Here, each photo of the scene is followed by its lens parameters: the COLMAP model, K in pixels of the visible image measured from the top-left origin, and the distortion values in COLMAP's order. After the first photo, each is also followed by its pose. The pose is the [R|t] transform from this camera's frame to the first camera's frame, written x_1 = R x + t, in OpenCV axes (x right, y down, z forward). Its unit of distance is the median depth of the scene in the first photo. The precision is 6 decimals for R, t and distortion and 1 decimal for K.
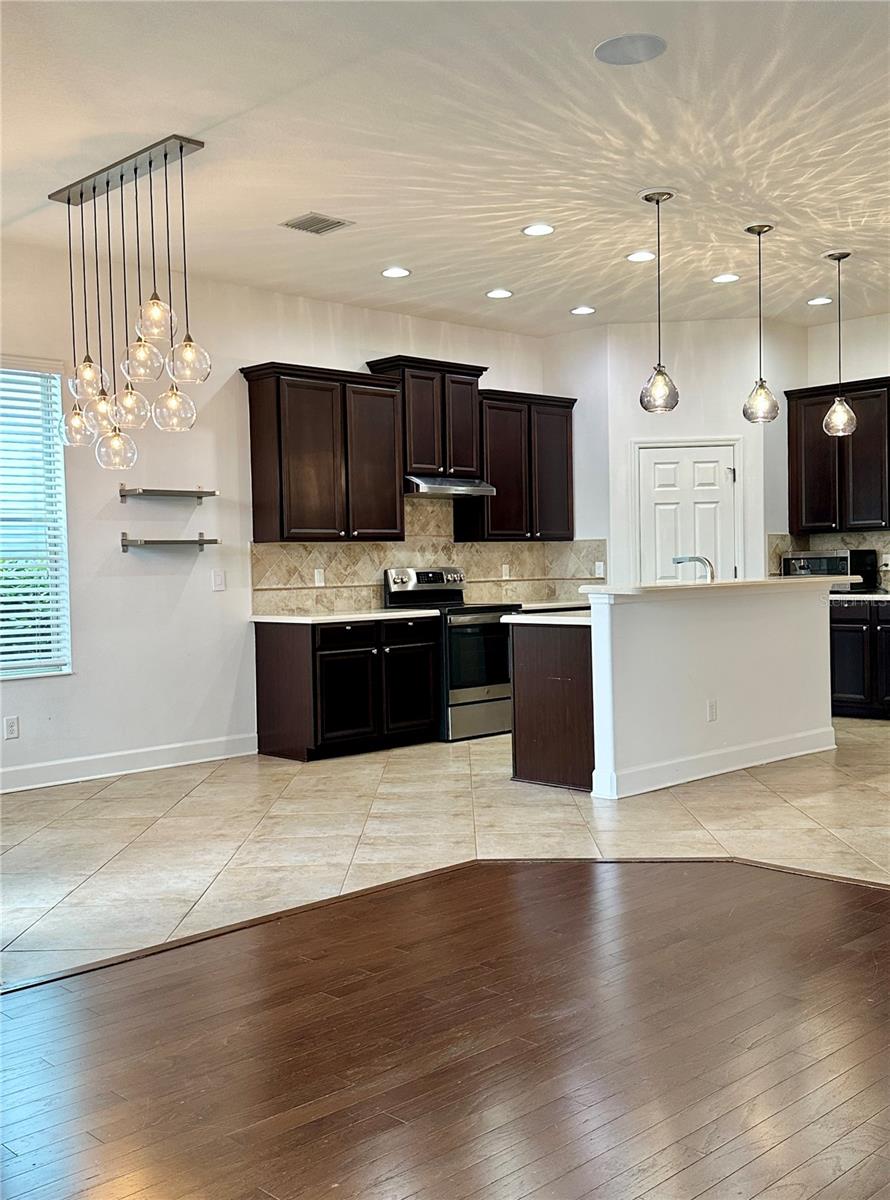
lens RADIAL K [[1207.9, 0, 440.4], [0, 1207.9, 592.1], [0, 0, 1]] dist [0.143751, -0.003477]
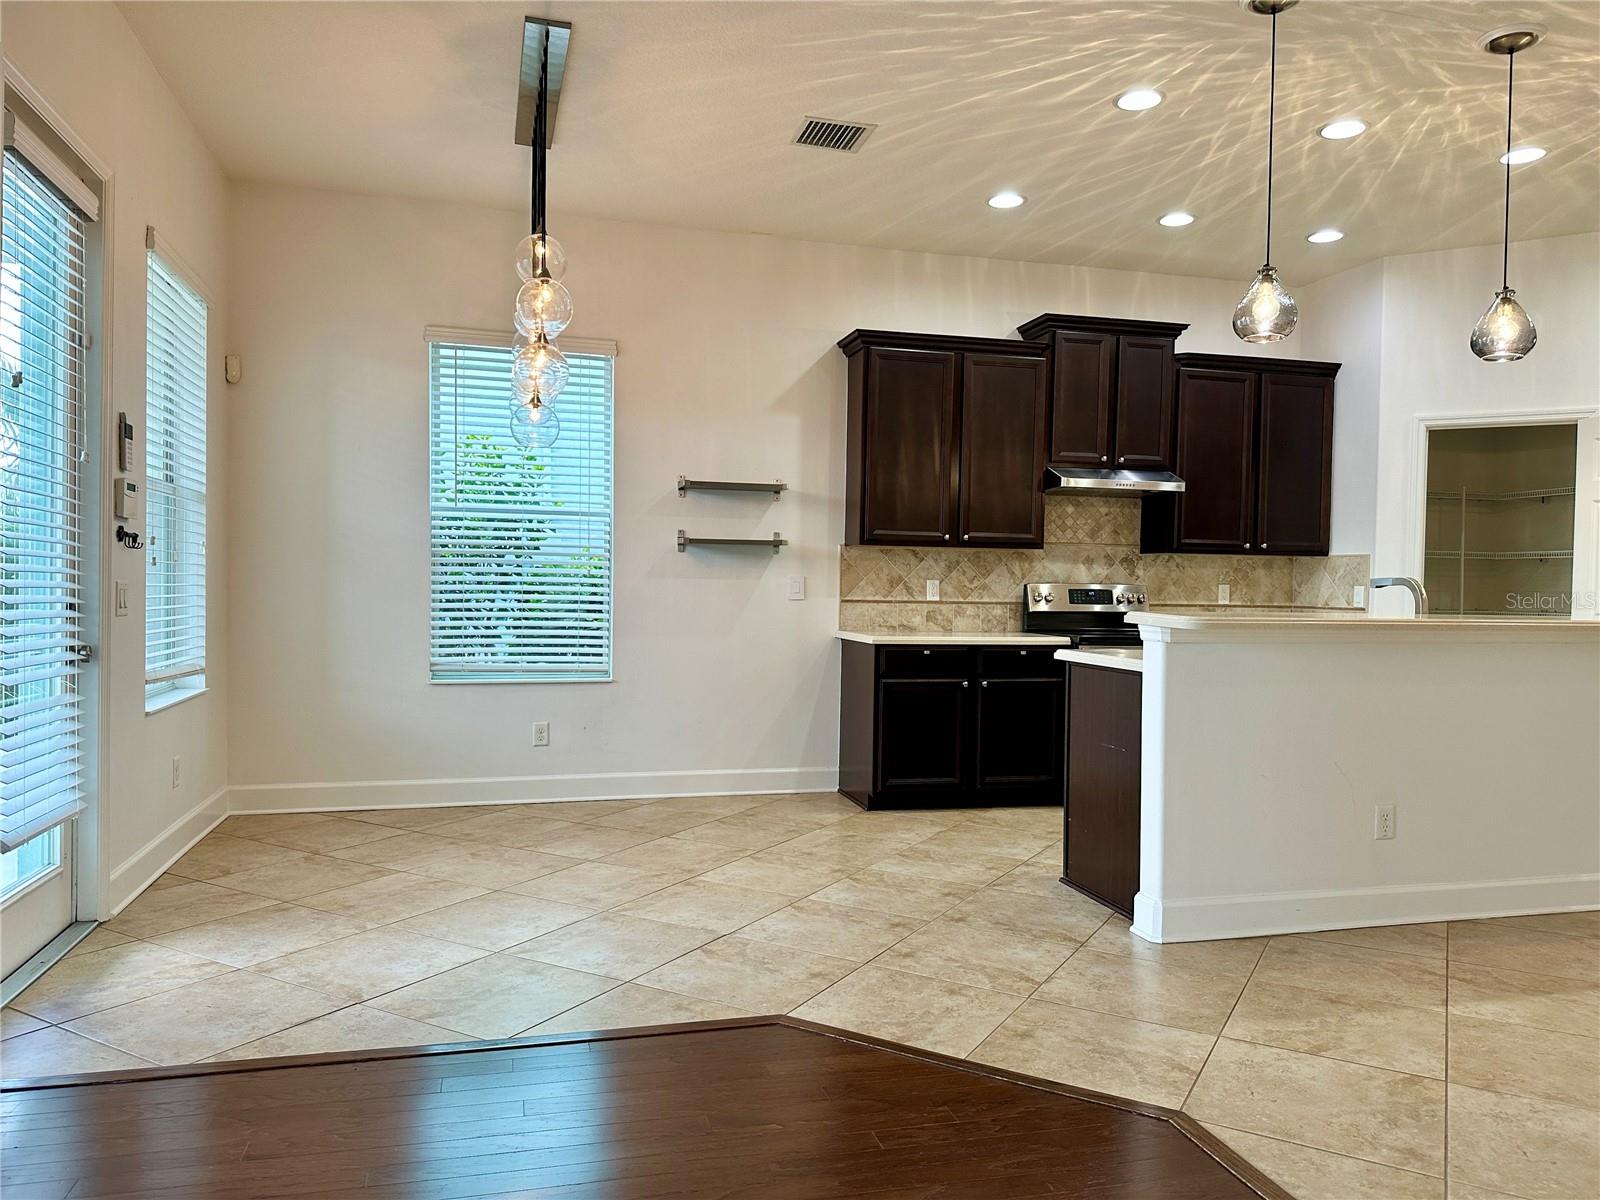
lens RADIAL K [[1129.4, 0, 802.8], [0, 1129.4, 607.1], [0, 0, 1]] dist [0.093598, -0.121806]
pose [[0.874386, 0.047346, -0.482916, 0.200482], [-0.047489, 0.998800, 0.011939, -0.005414], [0.482902, 0.012494, 0.875585, 0.281714]]
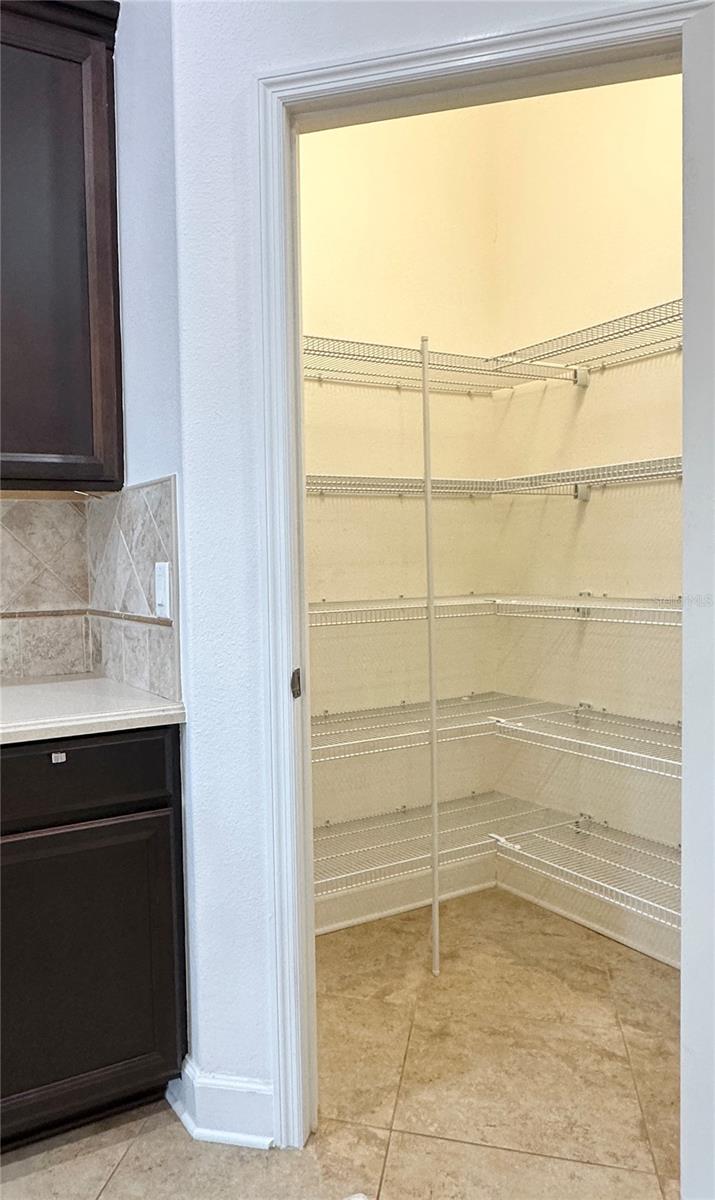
lens RADIAL K [[837.7, 0, 277.8], [0, 837.7, 594.5], [0, 0, 1]] dist [0.001422, 0.000678]
pose [[0.963045, 0.016151, -0.268856, 0.242770], [-0.009544, 0.999620, 0.025861, -0.026390], [0.269171, -0.022339, 0.962833, 0.962641]]
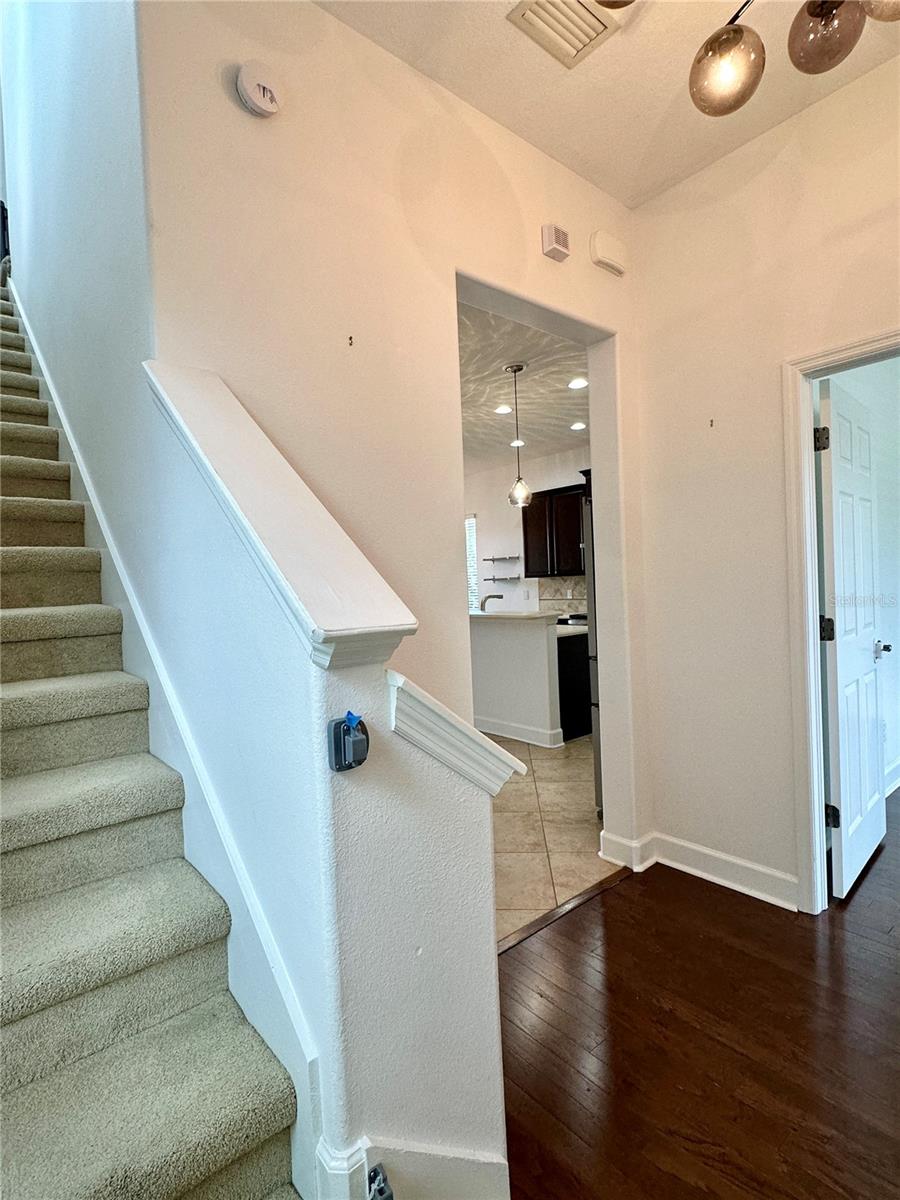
lens RADIAL K [[600.3, 0, 445.9], [0, 600.3, 597.4], [0, 0, 1]] dist [-0.003326, 0.001276]
pose [[-0.076168, 0.046010, -0.996033, 0.879462], [0.021281, 0.998782, 0.044509, -0.054114], [0.996868, -0.017806, -0.077055, 0.891422]]
